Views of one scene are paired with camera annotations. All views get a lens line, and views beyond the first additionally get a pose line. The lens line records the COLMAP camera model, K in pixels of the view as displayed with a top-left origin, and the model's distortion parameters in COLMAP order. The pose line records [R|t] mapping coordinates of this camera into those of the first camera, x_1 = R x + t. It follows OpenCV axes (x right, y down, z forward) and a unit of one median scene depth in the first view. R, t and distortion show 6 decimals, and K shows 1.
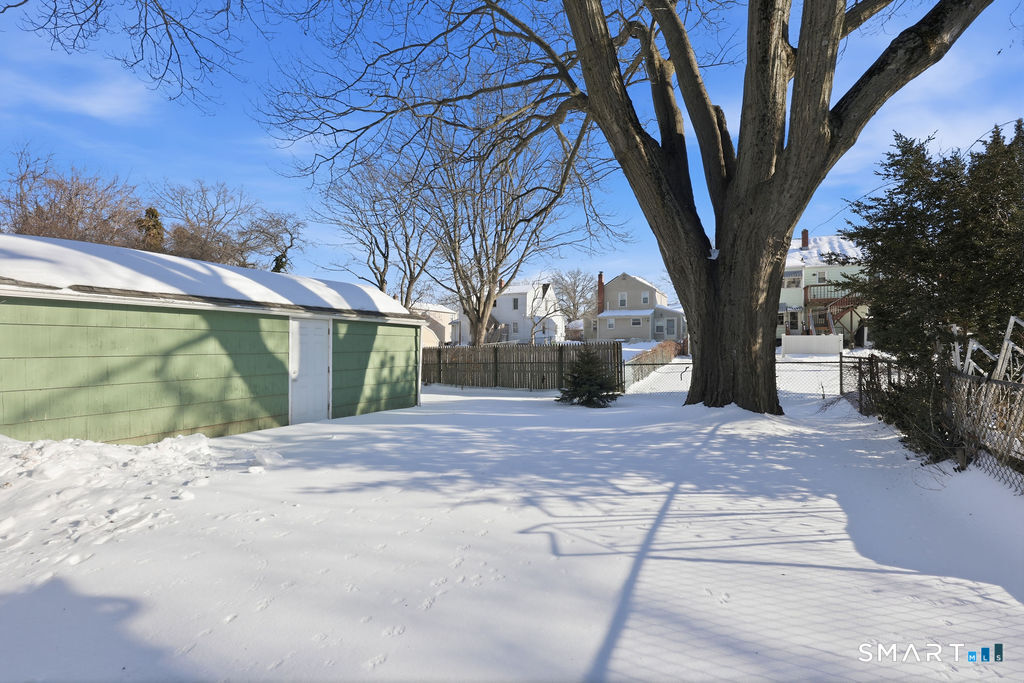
lens RADIAL K [[417.0, 0, 510.7], [0, 417.0, 343.1], [0, 0, 1]] dist [-0.003045, 0.000069]
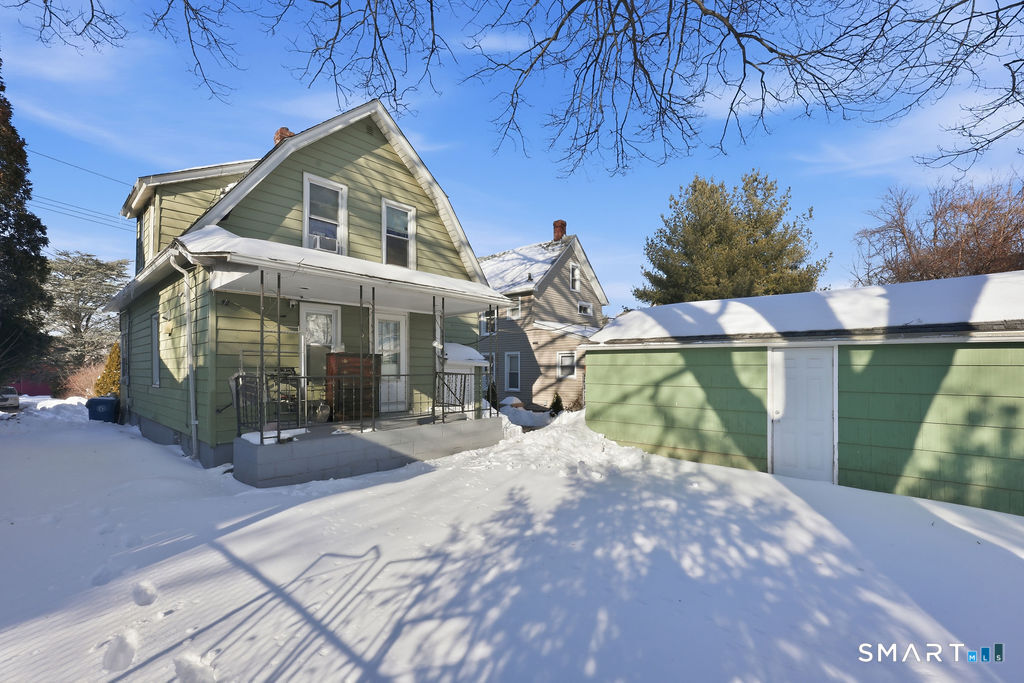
lens RADIAL K [[417.0, 0, 495.0], [0, 417.0, 366.6], [0, 0, 1]] dist [-0.003045, 0.000069]
pose [[-0.214197, -0.007308, -0.976763, 0.525181], [-0.002417, 0.999973, -0.006952, -0.018742], [0.976787, 0.000871, -0.214209, 0.756905]]
